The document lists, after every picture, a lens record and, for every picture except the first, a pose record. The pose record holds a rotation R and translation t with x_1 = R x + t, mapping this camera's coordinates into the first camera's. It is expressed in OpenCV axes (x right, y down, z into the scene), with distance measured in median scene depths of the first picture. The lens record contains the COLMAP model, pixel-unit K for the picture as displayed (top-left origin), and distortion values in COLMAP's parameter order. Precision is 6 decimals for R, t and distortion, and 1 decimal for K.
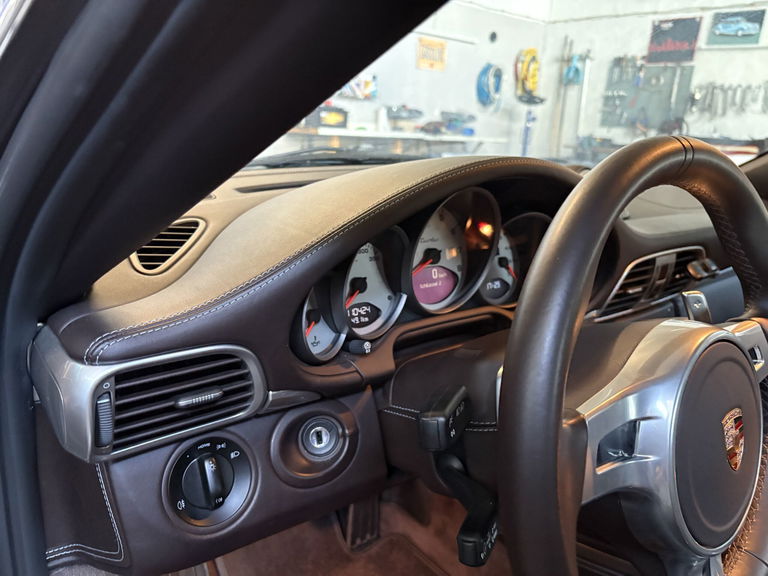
lens RADIAL K [[605.6, 0, 384.0], [0, 605.6, 288.0], [0, 0, 1]] dist [0.035434, -0.061275]
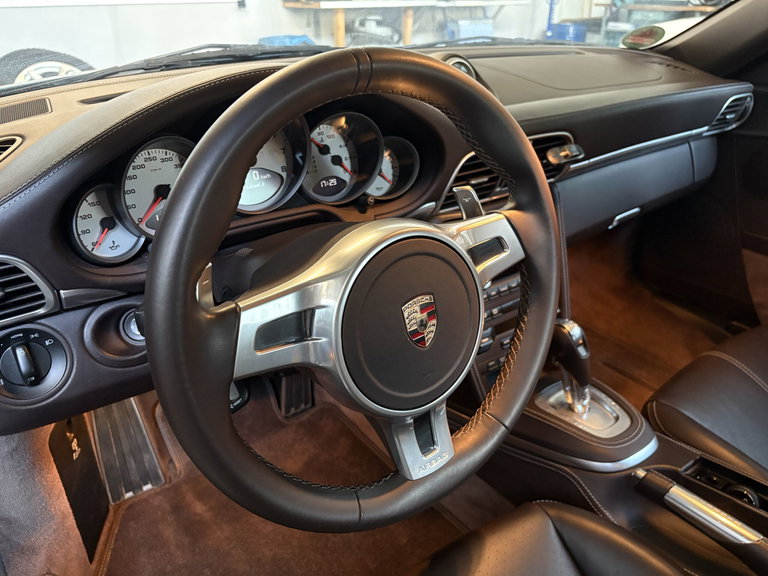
lens RADIAL K [[605.6, 0, 384.0], [0, 605.6, 288.0], [0, 0, 1]] dist [0.035434, -0.061275]
pose [[0.997520, -0.026492, -0.065214, 0.454982], [0.038580, 0.980688, 0.191734, -0.031802], [0.058875, -0.193774, 0.979278, -0.103179]]
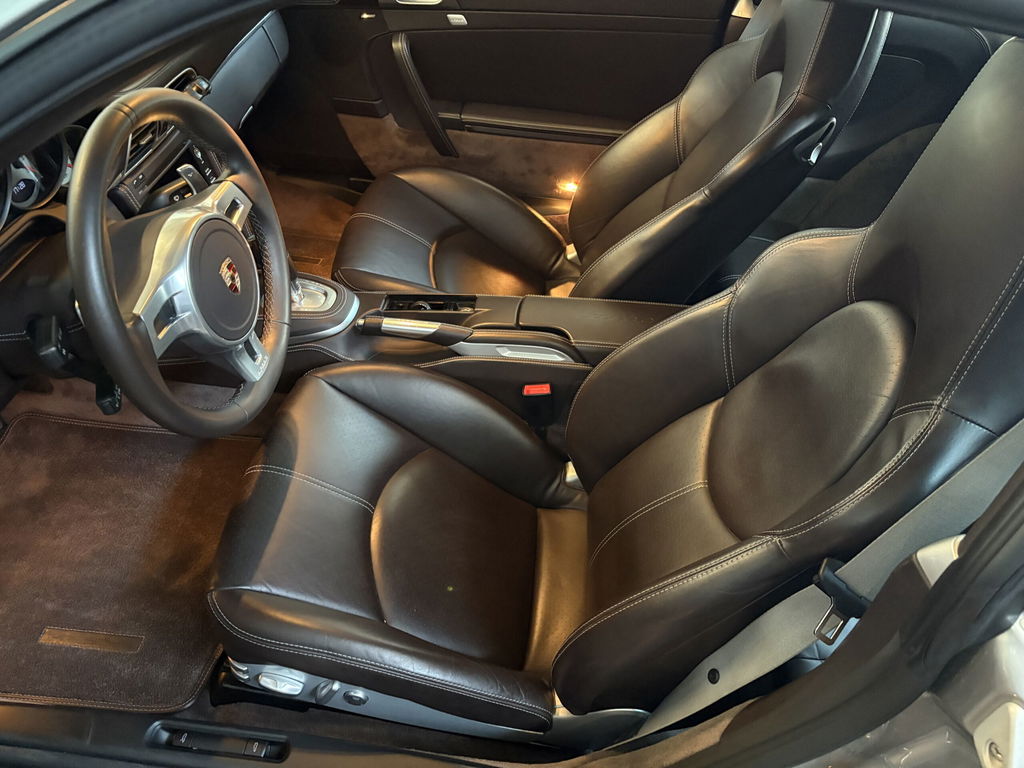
lens RADIAL K [[768.4, 0, 511.0], [0, 768.4, 397.8], [0, 0, 1]] dist [-0.003927, 0.003343]
pose [[0.712705, -0.484075, 0.507663, -0.093194], [0.156872, 0.815382, 0.557264, -0.430534], [-0.683697, -0.317527, 0.657065, -0.823176]]
